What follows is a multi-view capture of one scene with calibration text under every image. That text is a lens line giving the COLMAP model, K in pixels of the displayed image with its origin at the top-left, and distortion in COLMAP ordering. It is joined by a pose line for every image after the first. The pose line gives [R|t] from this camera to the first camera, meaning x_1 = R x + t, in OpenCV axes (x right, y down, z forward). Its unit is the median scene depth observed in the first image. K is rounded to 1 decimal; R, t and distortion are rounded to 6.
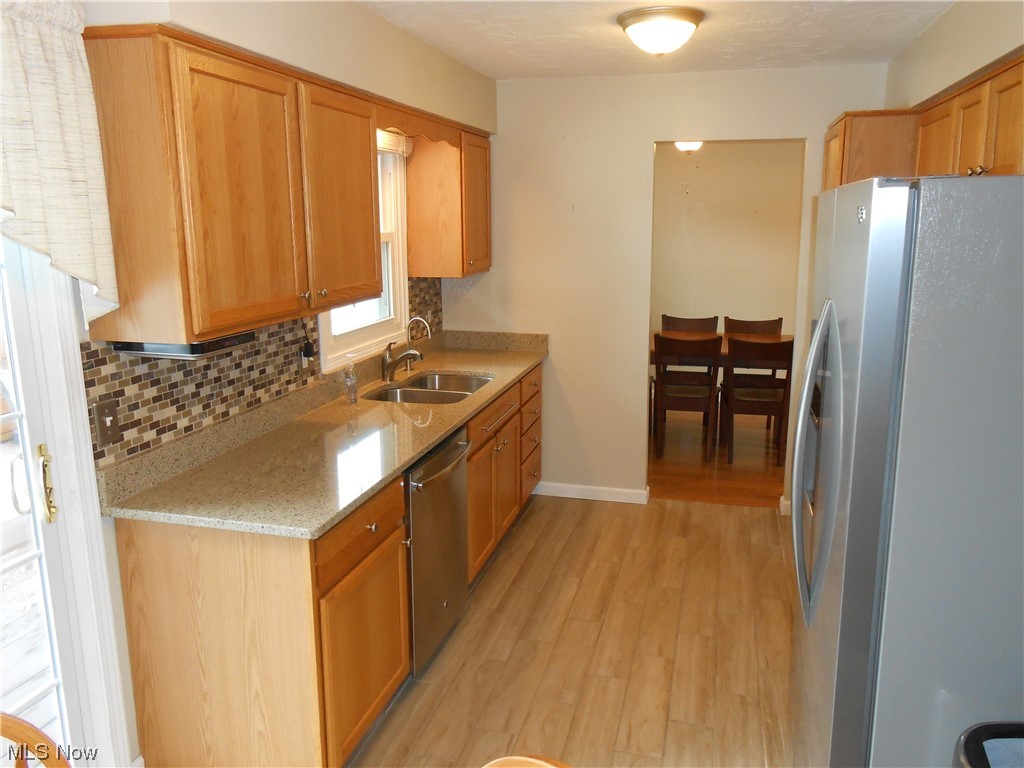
lens RADIAL K [[791.1, 0, 513.6], [0, 791.1, 386.4], [0, 0, 1]] dist [-0.045367, 0.050506]
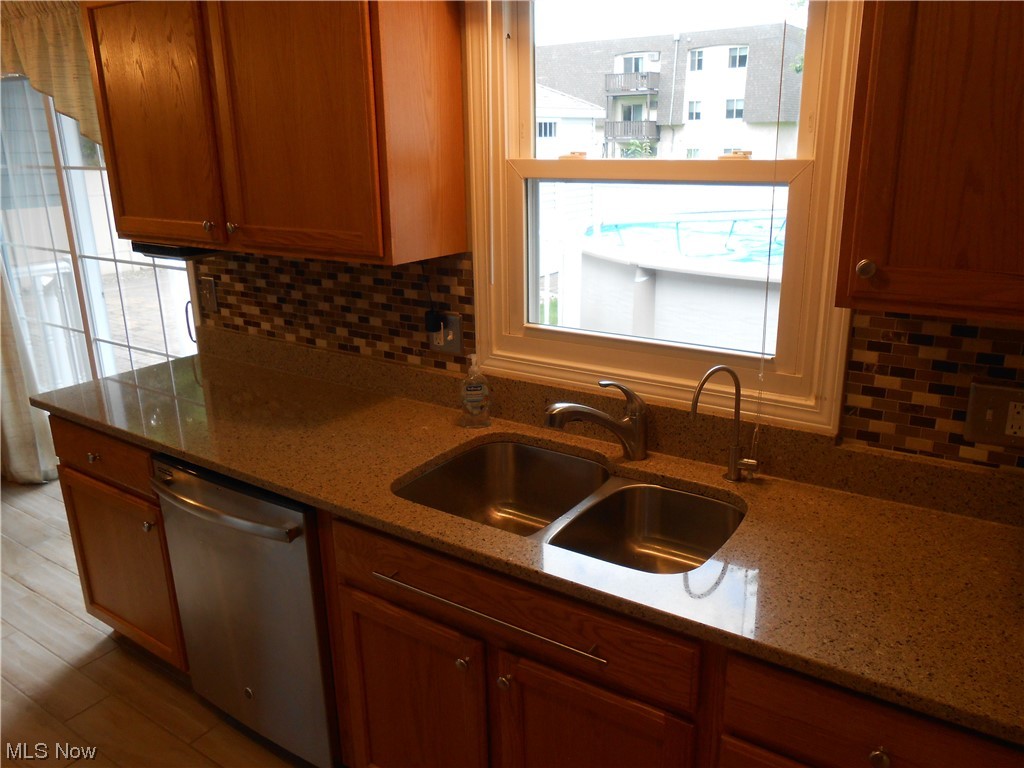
lens RADIAL K [[791.1, 0, 513.6], [0, 791.1, 386.4], [0, 0, 1]] dist [-0.045367, 0.050506]
pose [[-0.327208, 0.311599, -0.892099, 0.418509], [-0.172861, 0.908400, 0.380696, -0.315365], [0.929007, 0.278776, -0.243372, 1.436074]]
